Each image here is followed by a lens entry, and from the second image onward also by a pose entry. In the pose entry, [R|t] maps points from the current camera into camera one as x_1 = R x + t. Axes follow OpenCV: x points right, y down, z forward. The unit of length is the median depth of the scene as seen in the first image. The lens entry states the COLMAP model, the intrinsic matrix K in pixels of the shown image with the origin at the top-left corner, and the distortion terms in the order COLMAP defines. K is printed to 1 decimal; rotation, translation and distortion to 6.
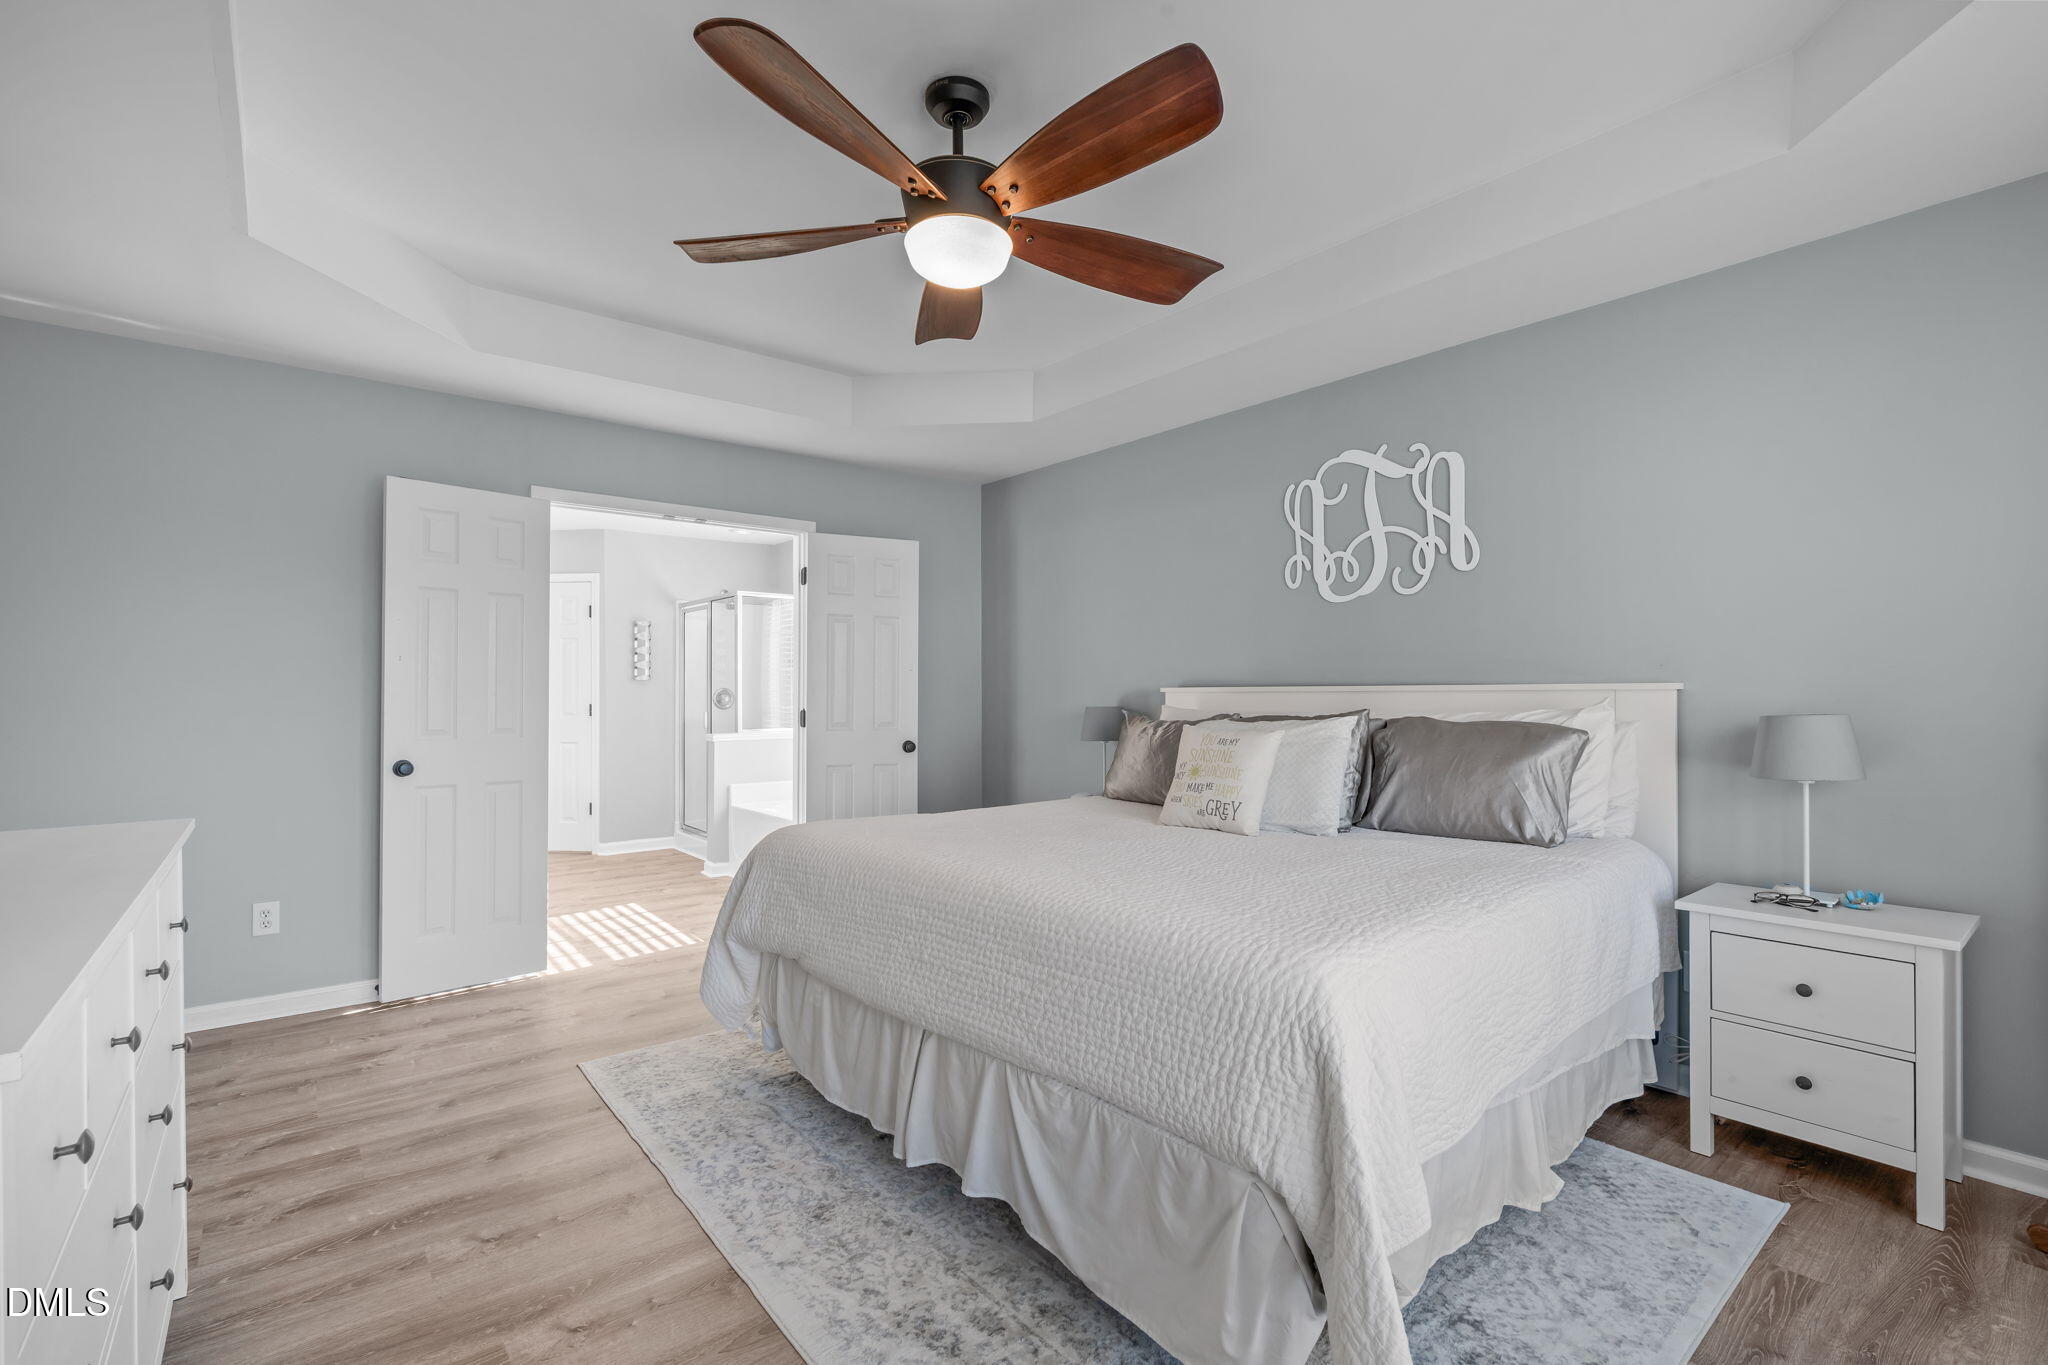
lens RADIAL K [[930.6, 0, 1033.4], [0, 930.6, 678.0], [0, 0, 1]] dist [-0.004601, 0.001643]
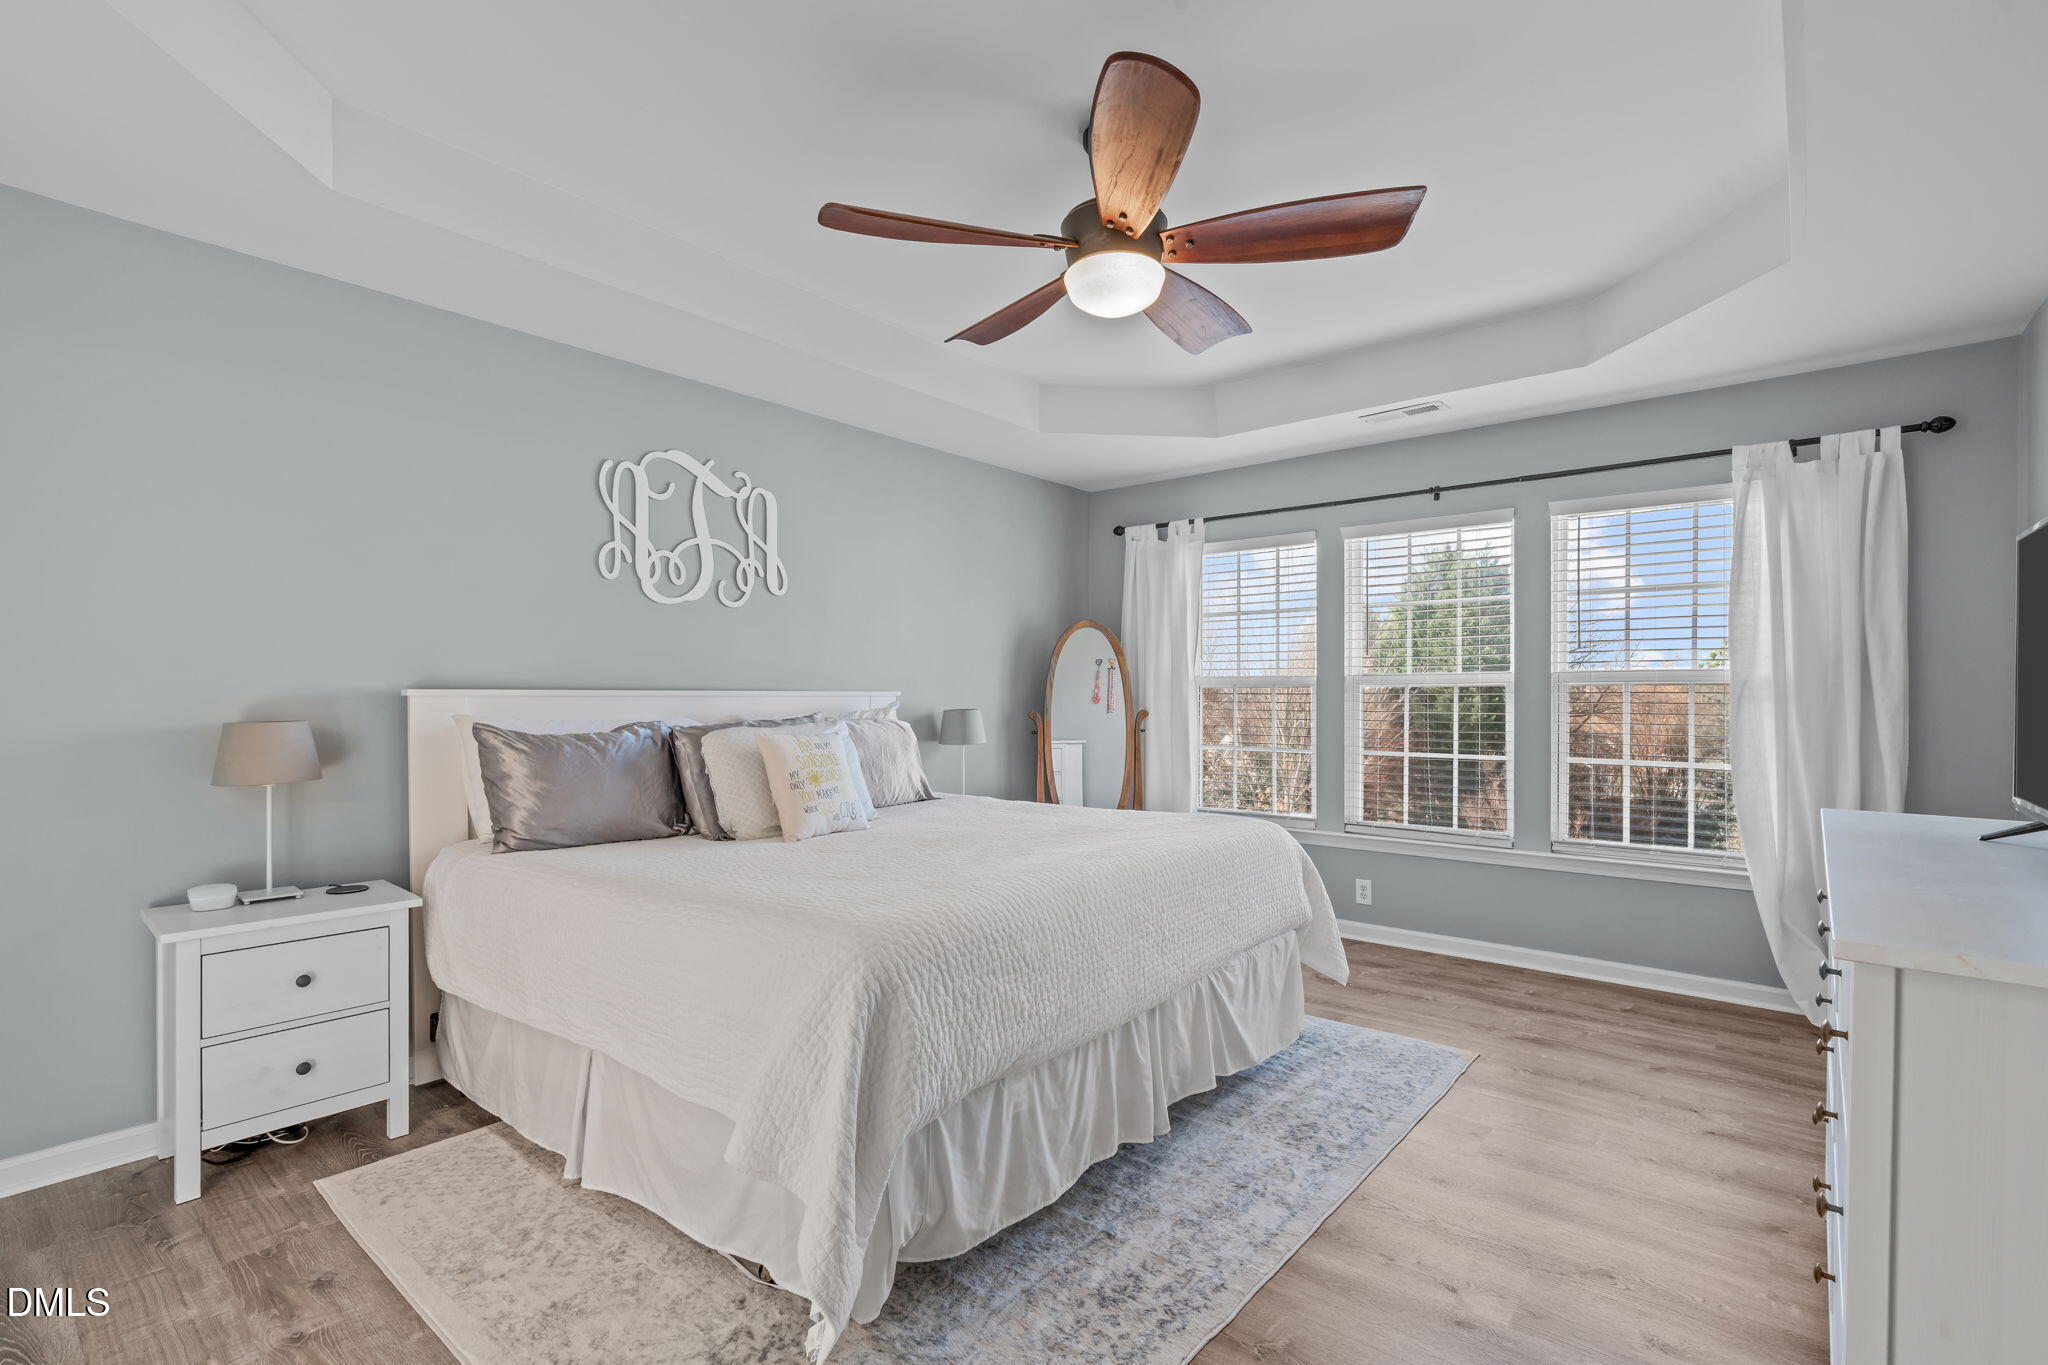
lens RADIAL K [[930.6, 0, 1030.7], [0, 930.6, 698.8], [0, 0, 1]] dist [-0.004601, 0.001643]
pose [[-0.194356, -0.004634, 0.980920, -0.735376], [-0.017317, 0.999849, 0.001292, 0.010617], [-0.980778, -0.016735, -0.194407, 0.863047]]
